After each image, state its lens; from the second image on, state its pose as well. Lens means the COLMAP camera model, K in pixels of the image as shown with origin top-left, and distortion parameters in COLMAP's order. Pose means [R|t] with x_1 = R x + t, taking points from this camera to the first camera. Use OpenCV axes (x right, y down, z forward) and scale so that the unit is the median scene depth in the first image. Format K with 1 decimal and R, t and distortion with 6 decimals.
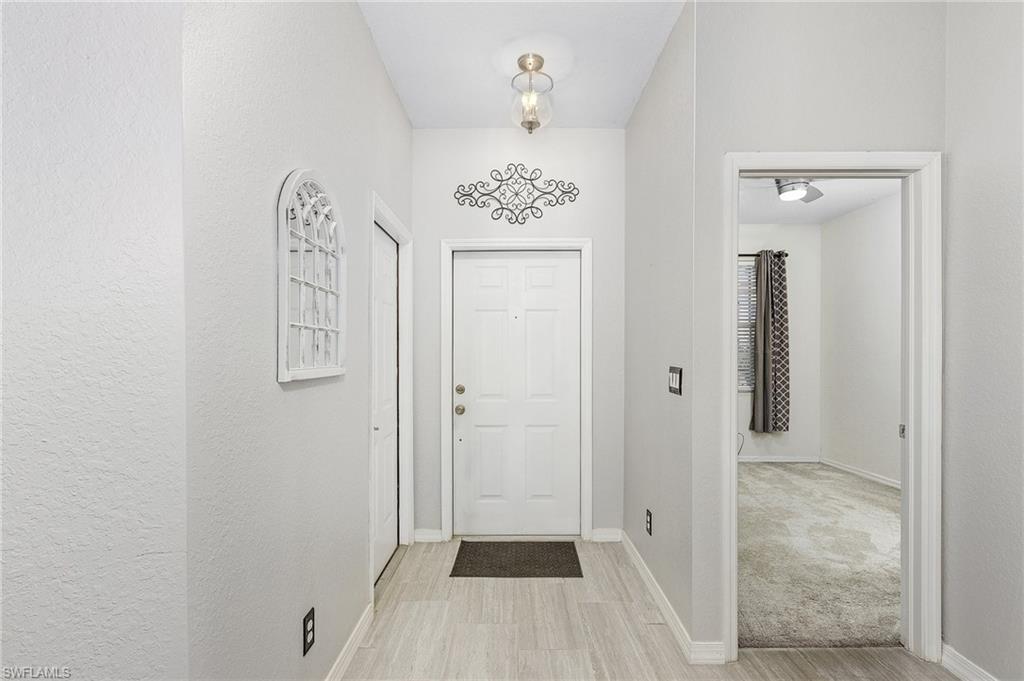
lens RADIAL K [[476.0, 0, 505.2], [0, 476.0, 344.3], [0, 0, 1]] dist [-0.001141, -0.000369]
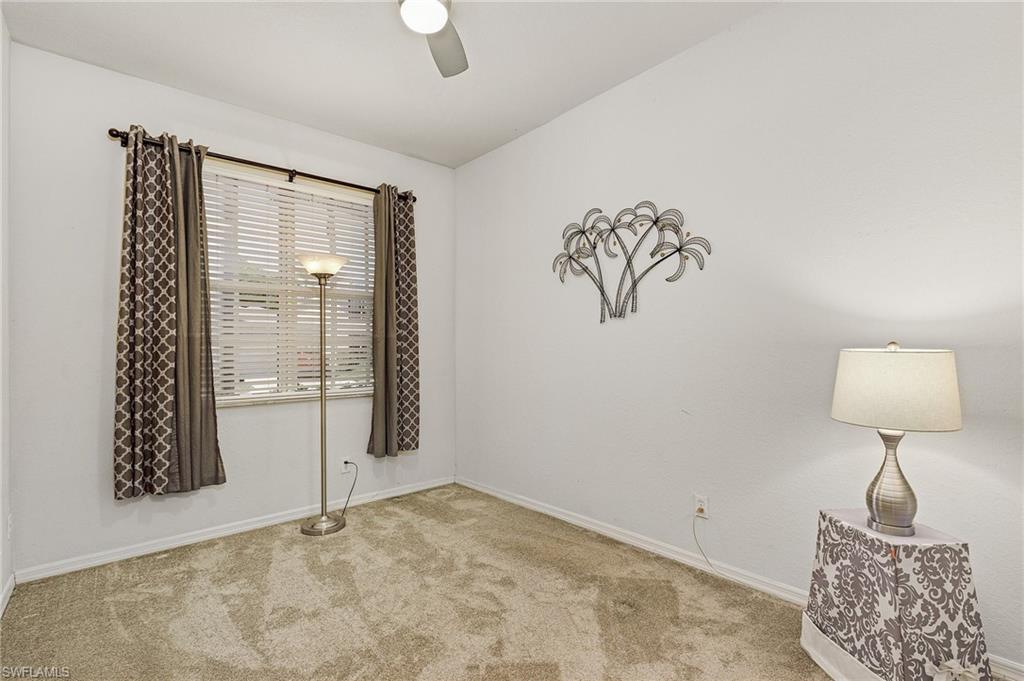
lens RADIAL K [[476.0, 0, 505.2], [0, 476.0, 344.3], [0, 0, 1]] dist [-0.001141, -0.000369]
pose [[0.751943, -0.004821, 0.659211, 0.229426], [0.004908, 0.999986, 0.001714, 0.027752], [-0.659210, 0.001946, 0.751956, 0.386869]]
